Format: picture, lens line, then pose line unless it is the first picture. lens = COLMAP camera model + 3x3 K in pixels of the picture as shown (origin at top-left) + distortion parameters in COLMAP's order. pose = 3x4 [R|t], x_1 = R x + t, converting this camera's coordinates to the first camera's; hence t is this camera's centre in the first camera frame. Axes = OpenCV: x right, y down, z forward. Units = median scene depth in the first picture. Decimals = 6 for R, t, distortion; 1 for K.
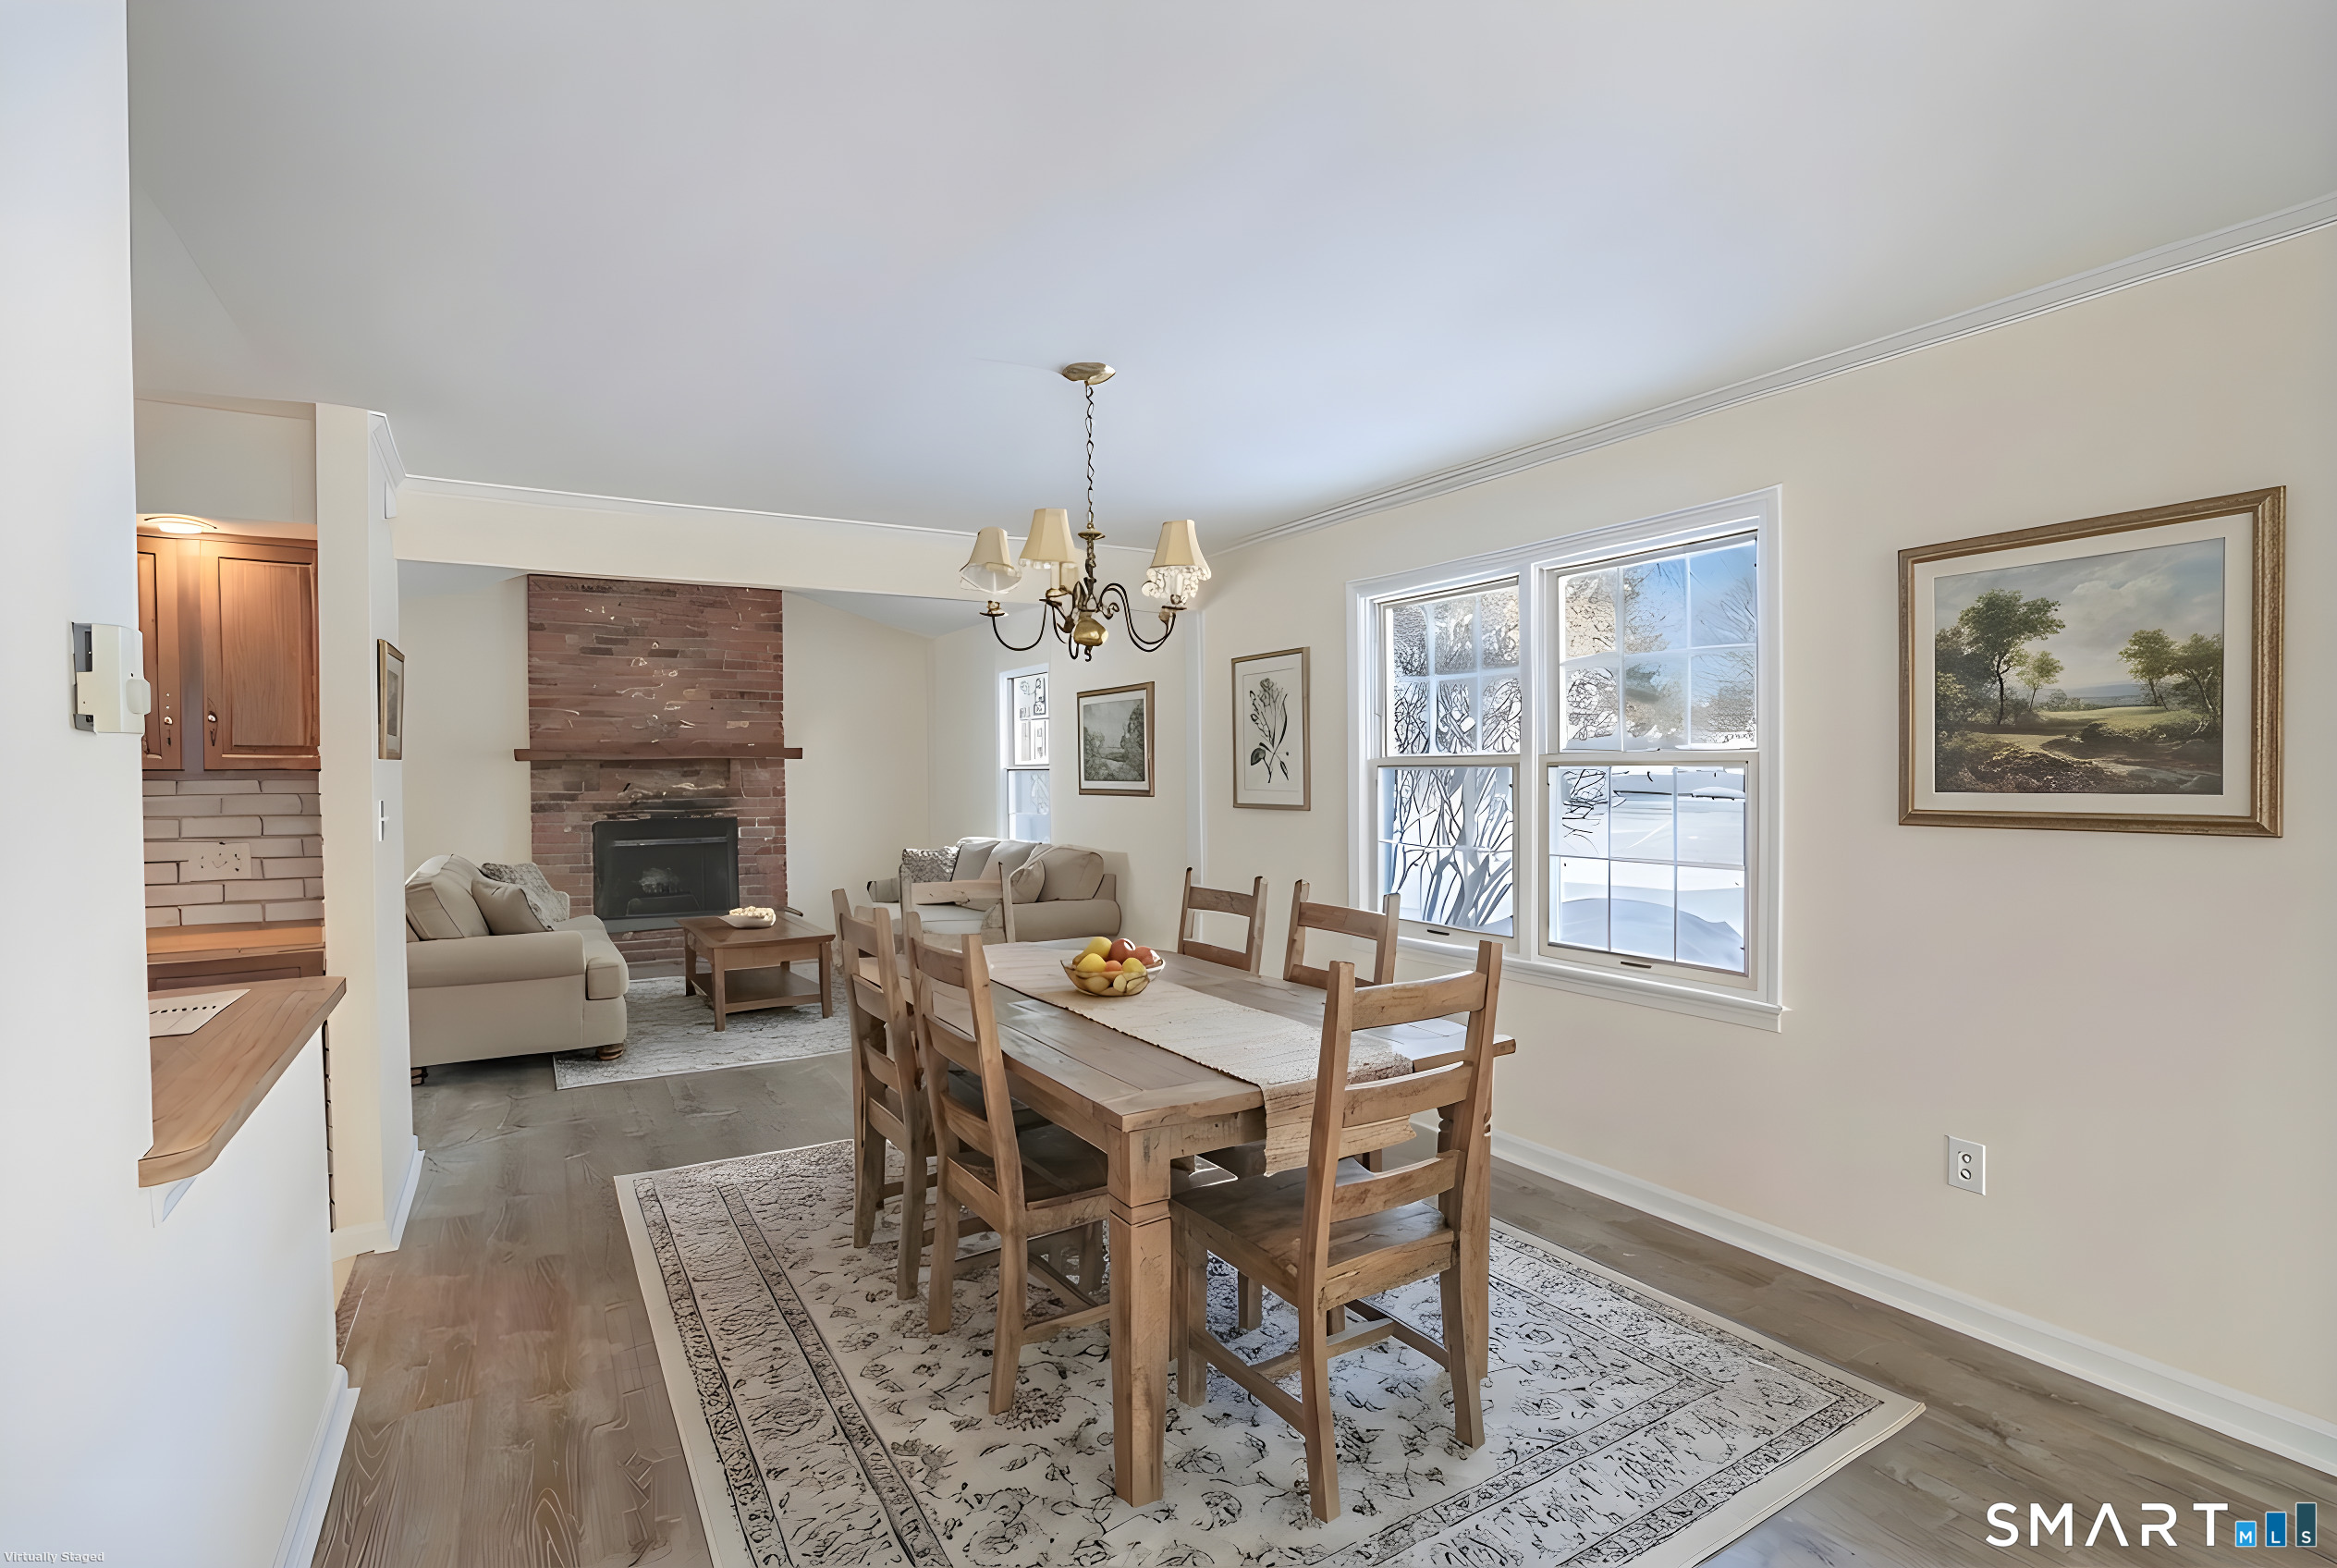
lens RADIAL K [[1105.7, 0, 1150.1], [0, 1105.7, 788.4], [0, 0, 1]] dist [-0.015630, 0.000538]
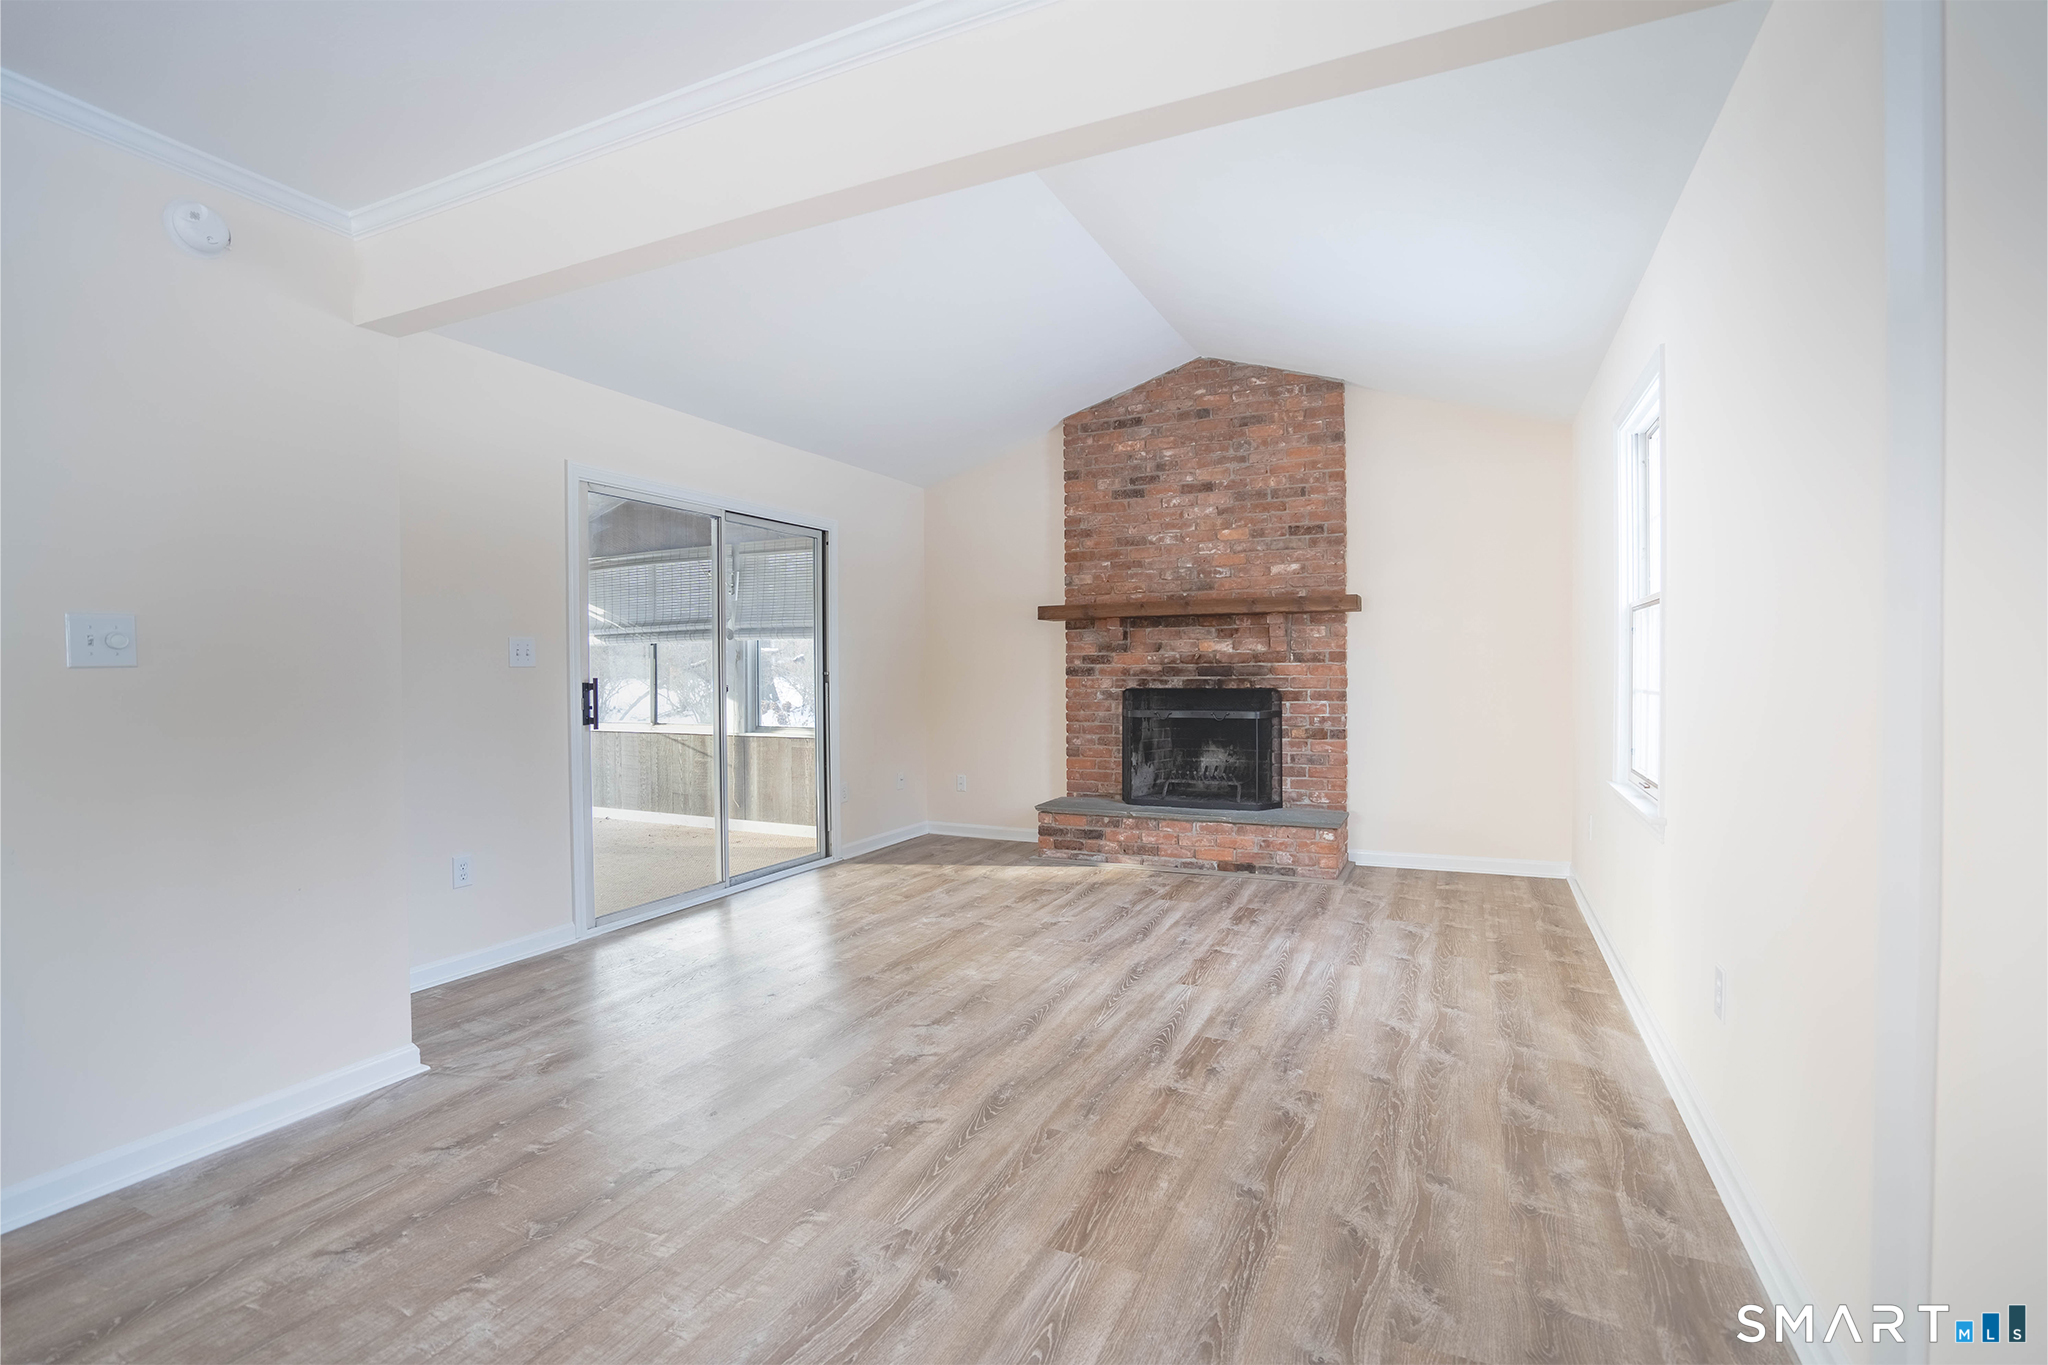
lens RADIAL K [[960.8, 0, 1021.9], [0, 960.8, 673.9], [0, 0, 1]] dist [-0.038515, 0.002085]
pose [[0.579927, 0.010183, -0.814605, 0.069261], [-0.017073, 0.999854, 0.000344, 0.019388], [0.814489, 0.013708, 0.580017, 0.474512]]
